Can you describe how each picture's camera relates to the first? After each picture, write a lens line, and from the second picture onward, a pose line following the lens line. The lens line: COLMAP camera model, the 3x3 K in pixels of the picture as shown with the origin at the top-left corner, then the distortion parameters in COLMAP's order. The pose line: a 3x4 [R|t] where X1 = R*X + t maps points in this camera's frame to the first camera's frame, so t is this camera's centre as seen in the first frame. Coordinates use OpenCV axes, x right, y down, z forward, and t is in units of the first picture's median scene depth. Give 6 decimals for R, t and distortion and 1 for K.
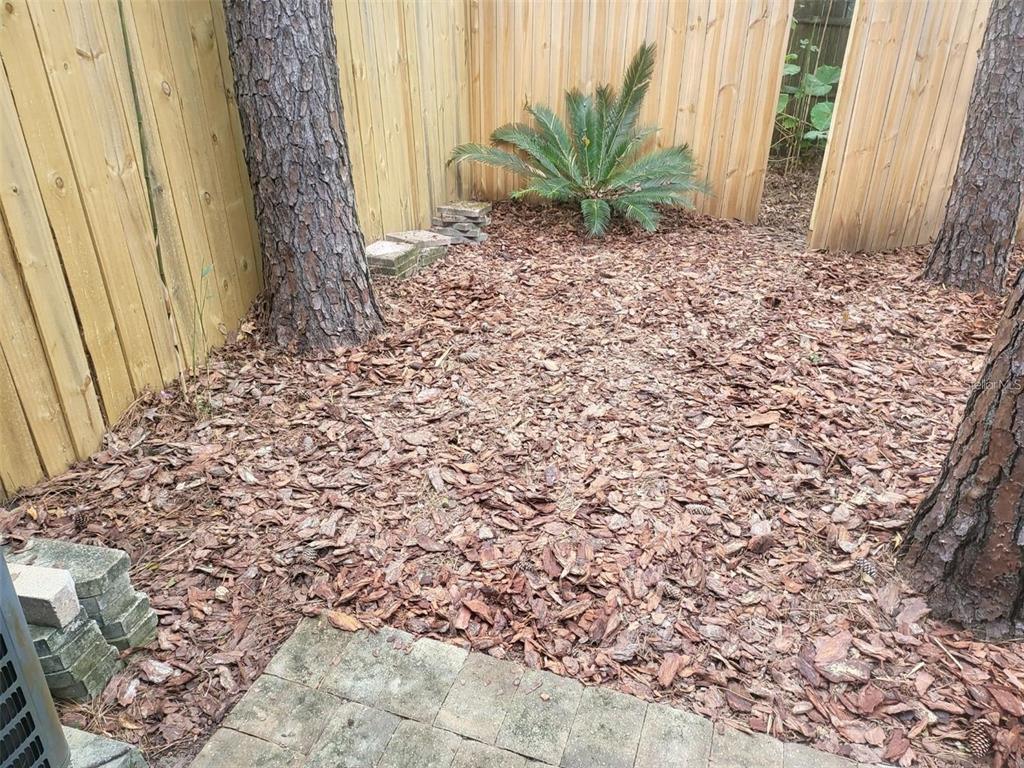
lens RADIAL K [[677.3, 0, 512.0], [0, 677.3, 384.0], [0, 0, 1]] dist [0.001615, -0.020433]
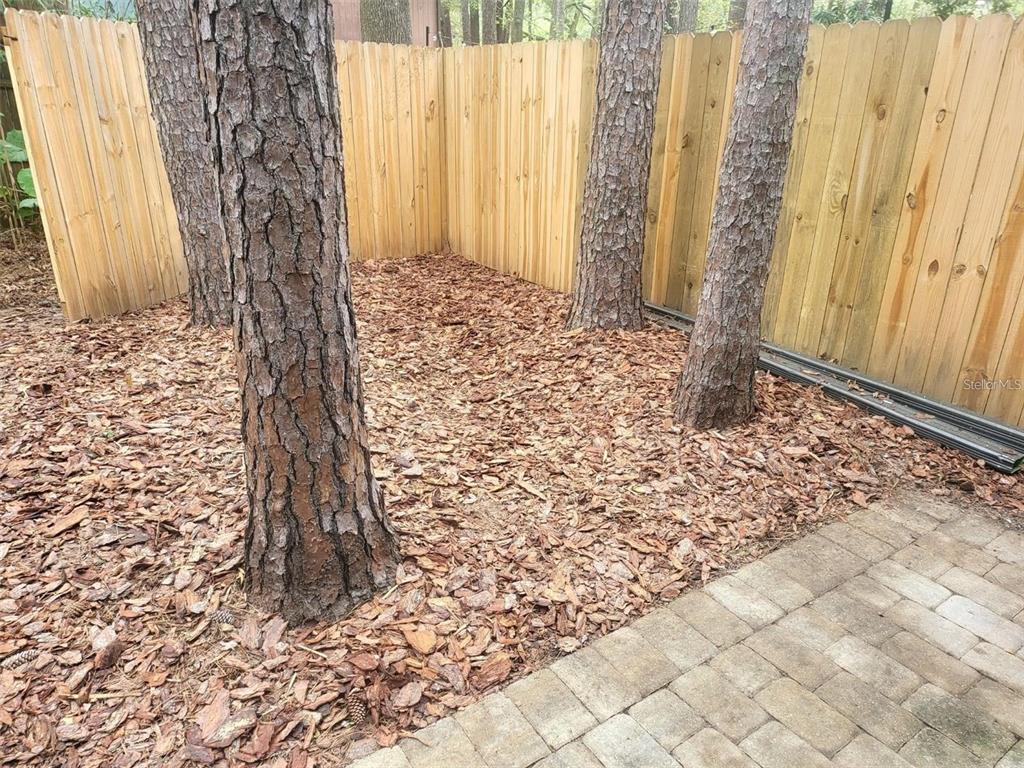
lens RADIAL K [[677.3, 0, 512.0], [0, 677.3, 384.0], [0, 0, 1]] dist [0.001615, -0.020433]
pose [[0.589342, -0.290917, 0.753687, 0.102259], [0.343503, 0.934619, 0.092154, 0.003151], [-0.731219, 0.204584, 0.650741, -0.031208]]
